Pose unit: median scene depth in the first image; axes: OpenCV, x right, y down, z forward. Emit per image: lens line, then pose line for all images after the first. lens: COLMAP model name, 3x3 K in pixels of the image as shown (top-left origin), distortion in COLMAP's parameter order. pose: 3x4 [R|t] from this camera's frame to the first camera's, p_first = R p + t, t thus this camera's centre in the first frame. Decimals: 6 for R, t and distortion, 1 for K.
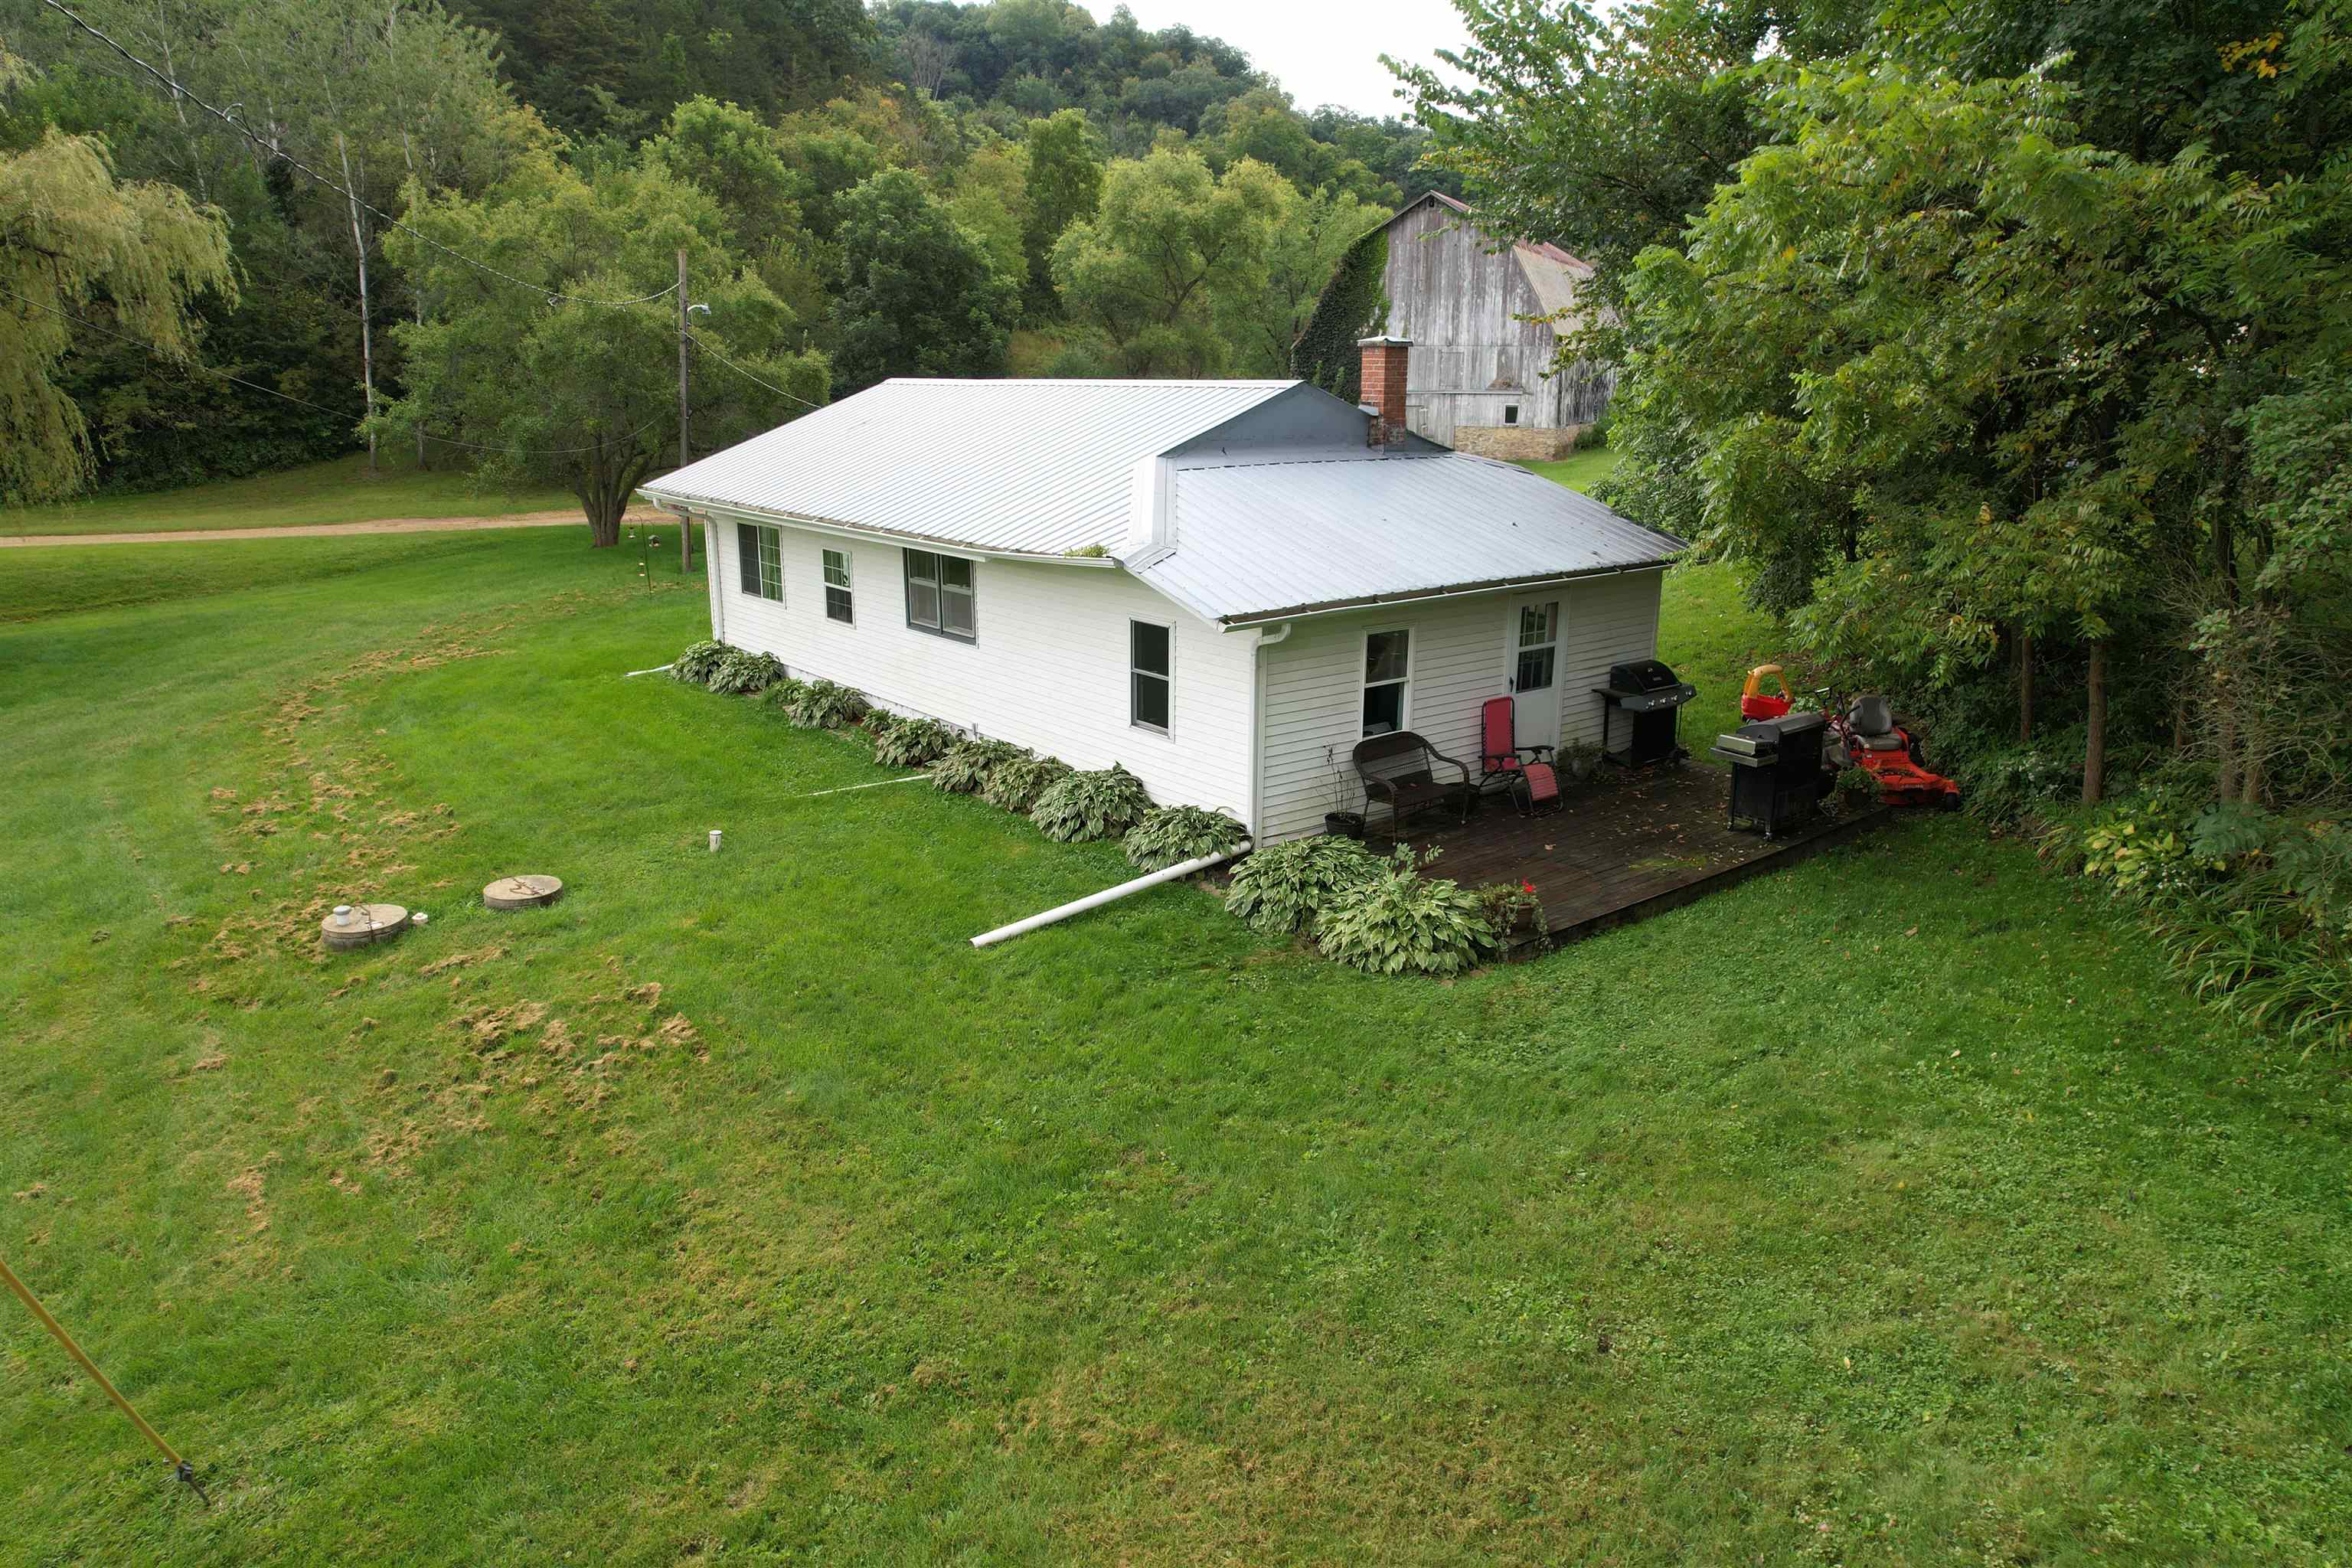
lens RADIAL K [[1506.4, 0, 1184.2], [0, 1506.4, 790.4], [0, 0, 1]] dist [-0.083003, 0.078048]
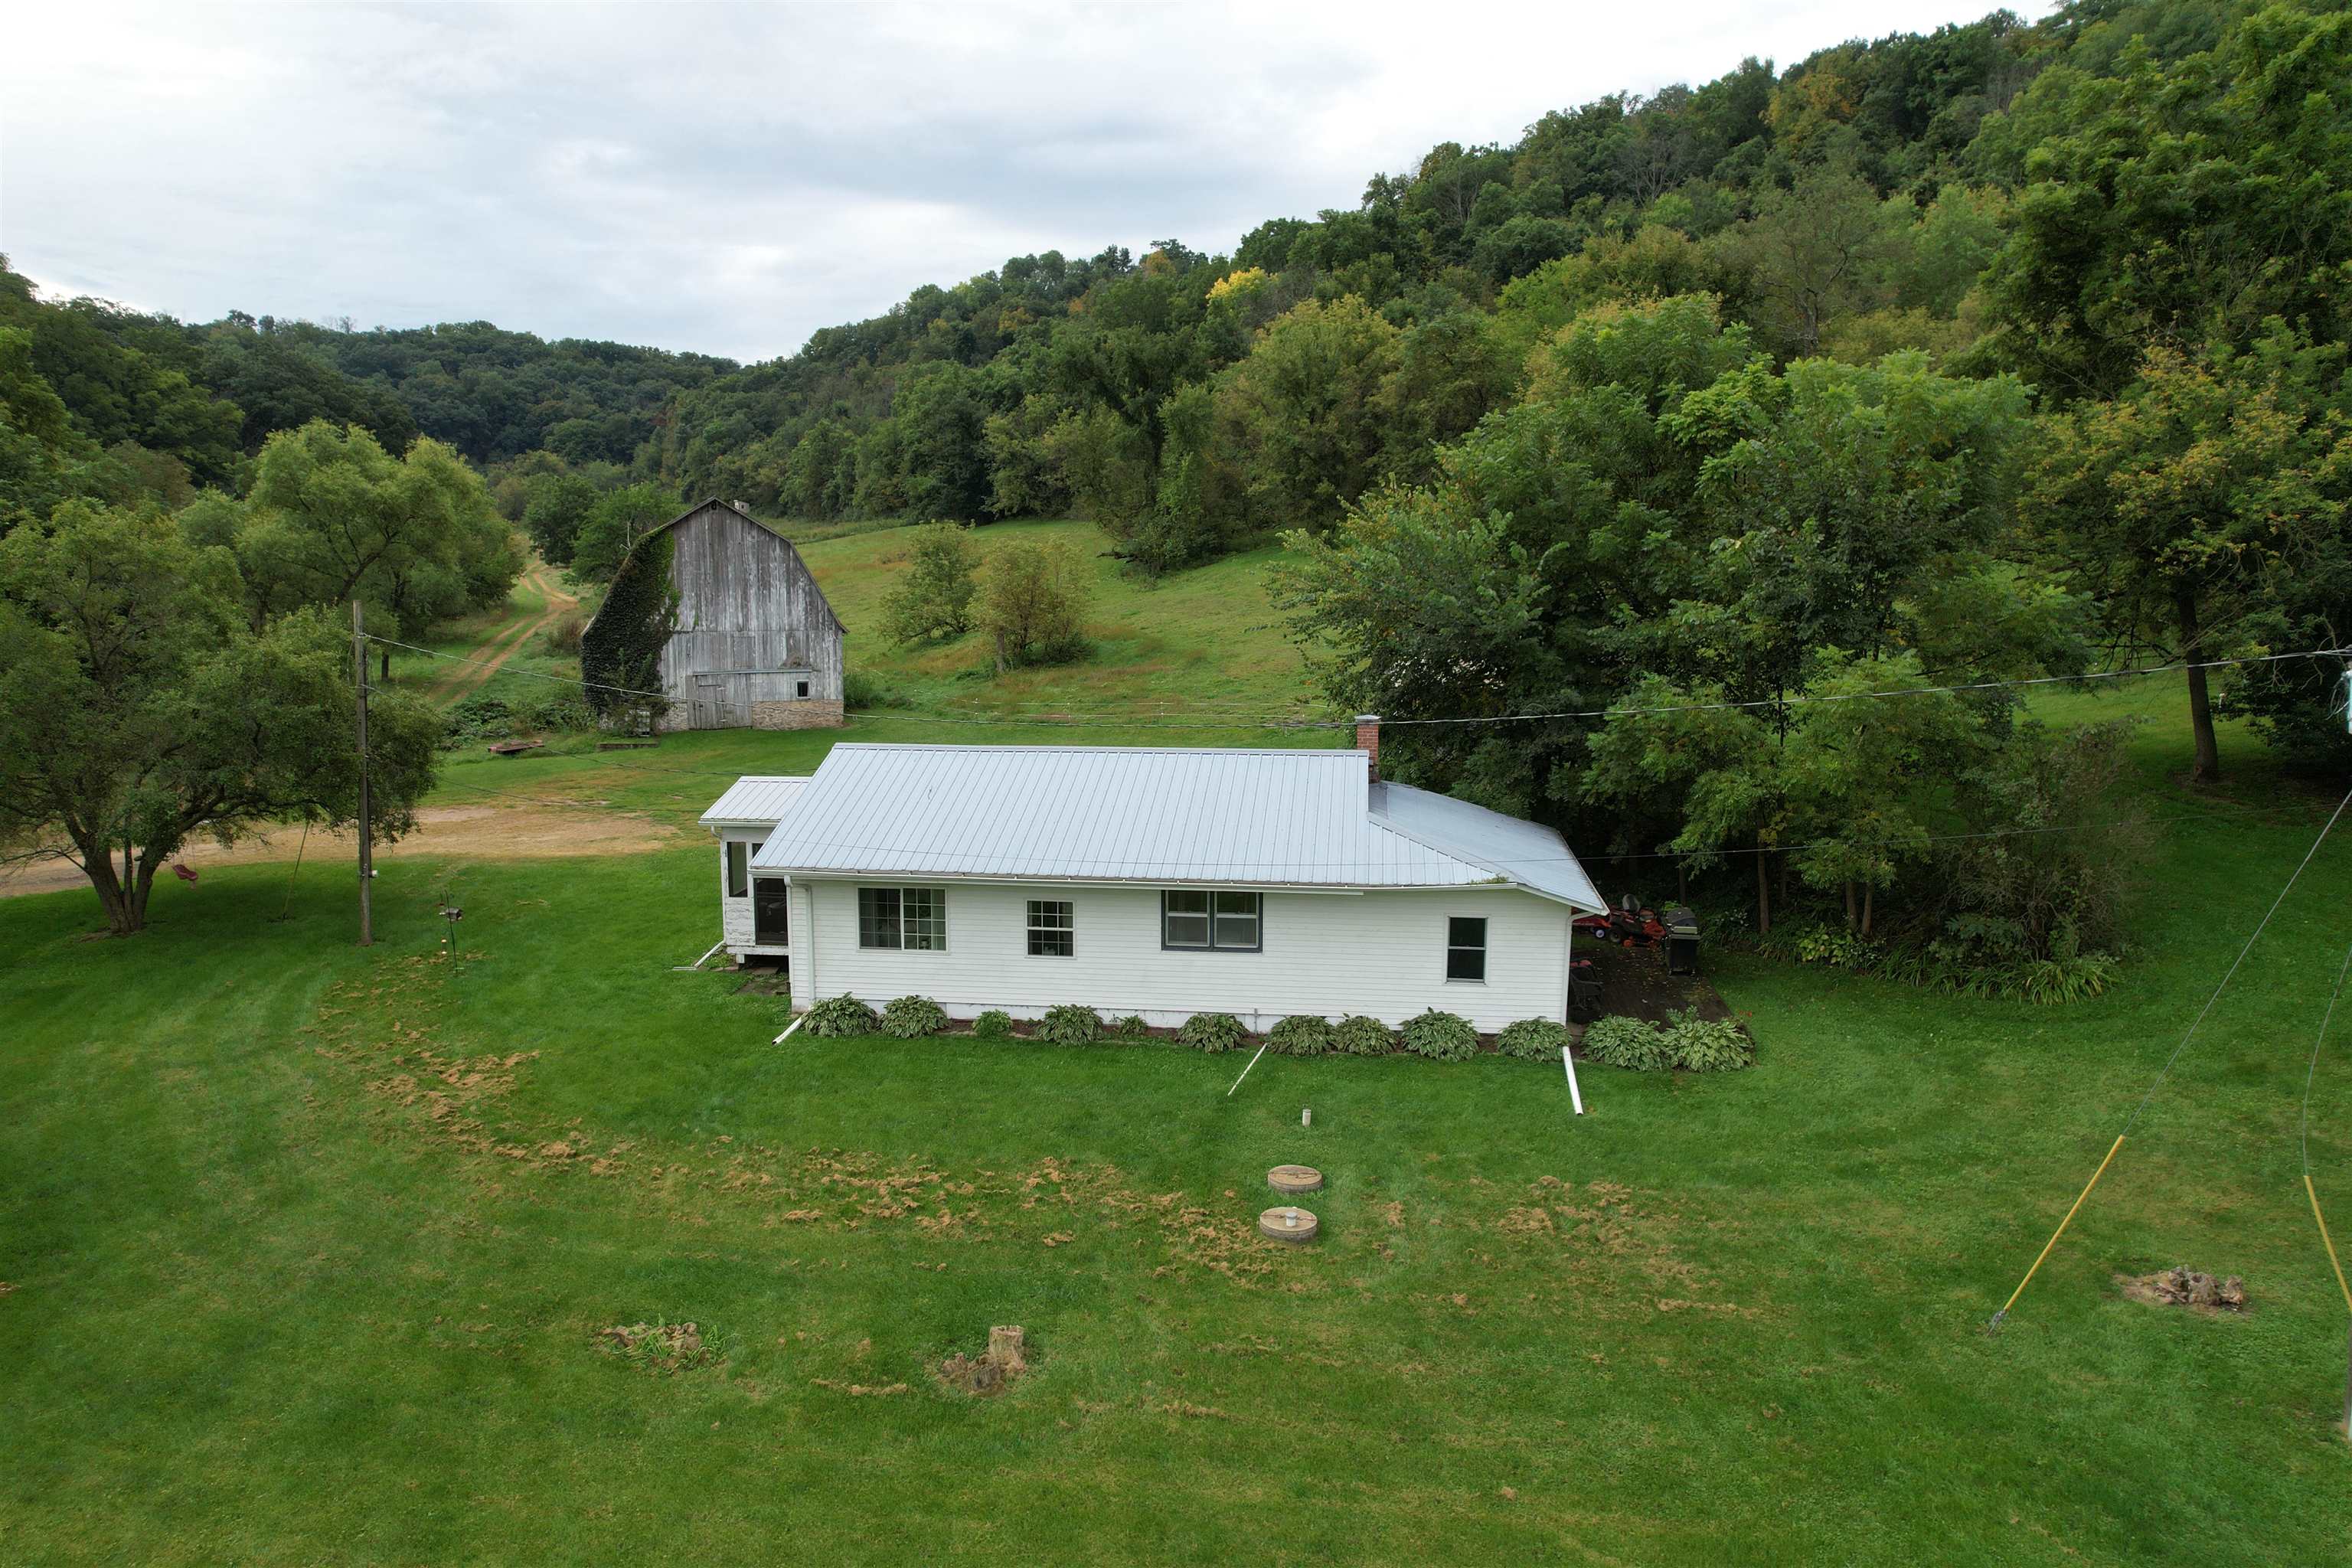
lens RADIAL K [[1506.4, 0, 1184.2], [0, 1506.4, 790.4], [0, 0, 1]] dist [-0.083003, 0.078048]
pose [[0.713121, -0.097325, 0.694253, -0.379036], [0.188253, 0.980528, -0.055913, -0.059057], [-0.675292, 0.170568, 0.717556, 0.000669]]
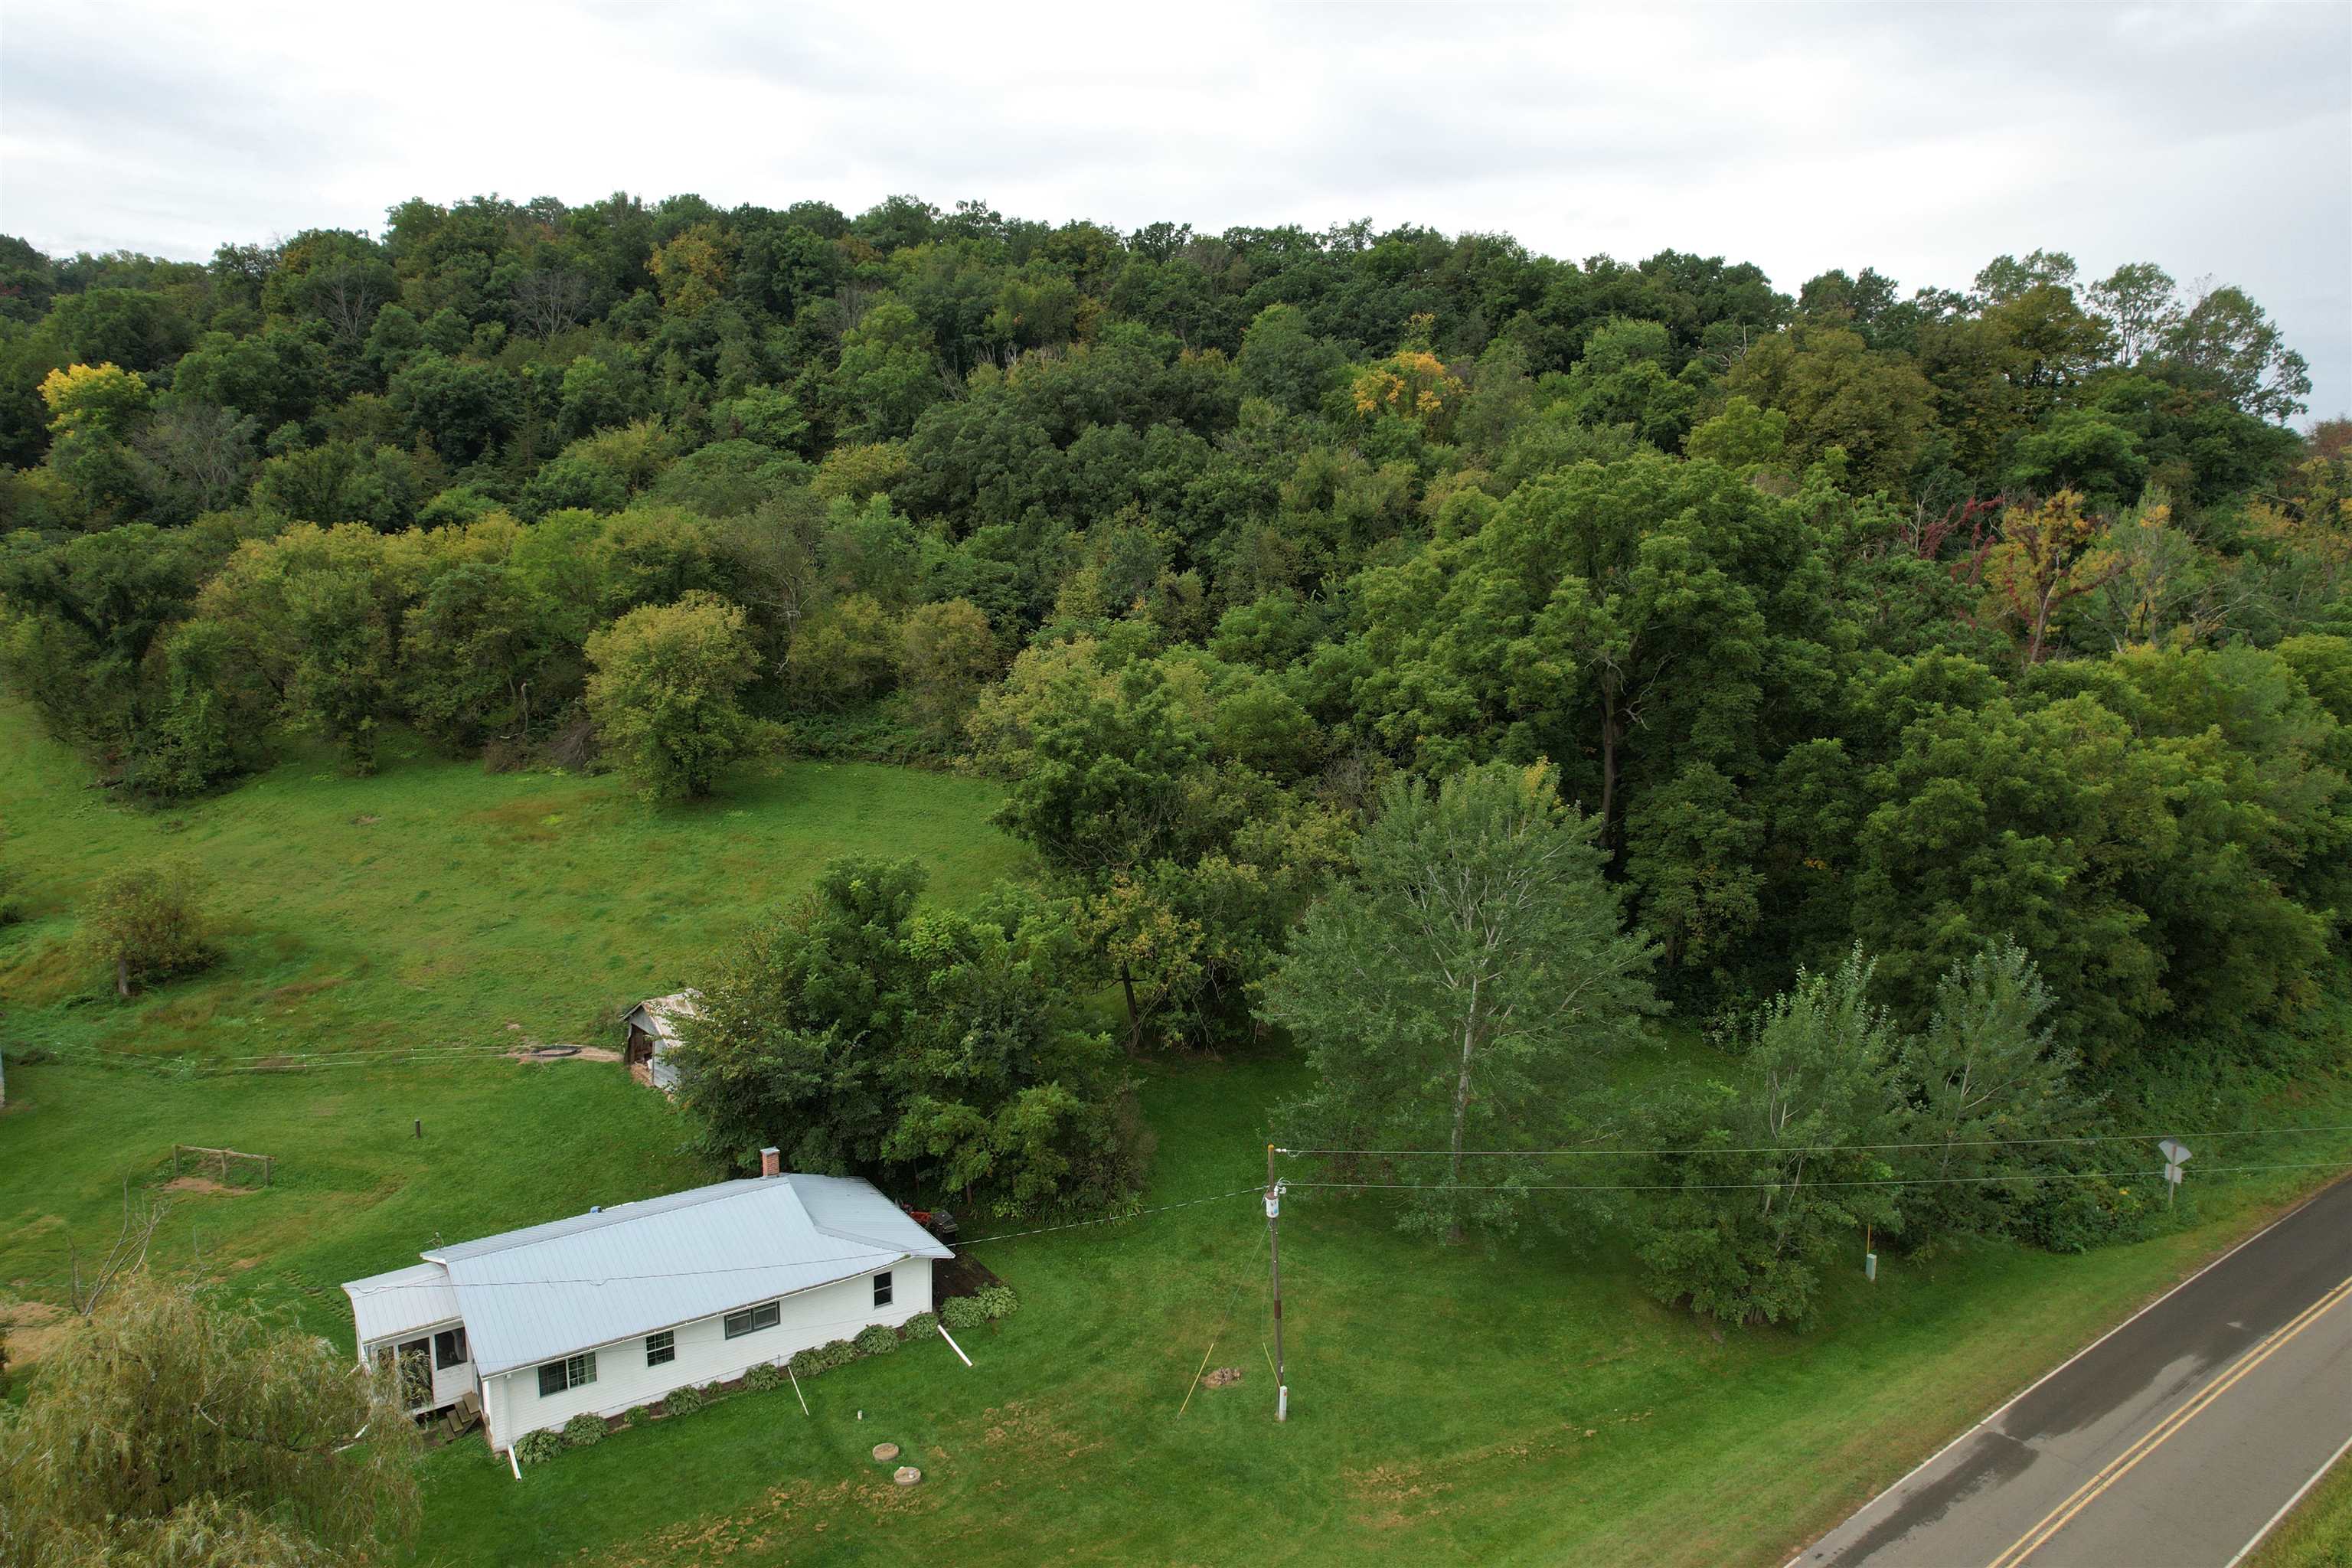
lens RADIAL K [[1506.4, 0, 1184.2], [0, 1506.4, 790.4], [0, 0, 1]] dist [-0.083003, 0.078048]
pose [[0.050879, -0.146144, 0.987954, -0.809839], [0.266303, 0.955404, 0.127614, -0.361929], [-0.962546, 0.256602, 0.087529, -0.040527]]
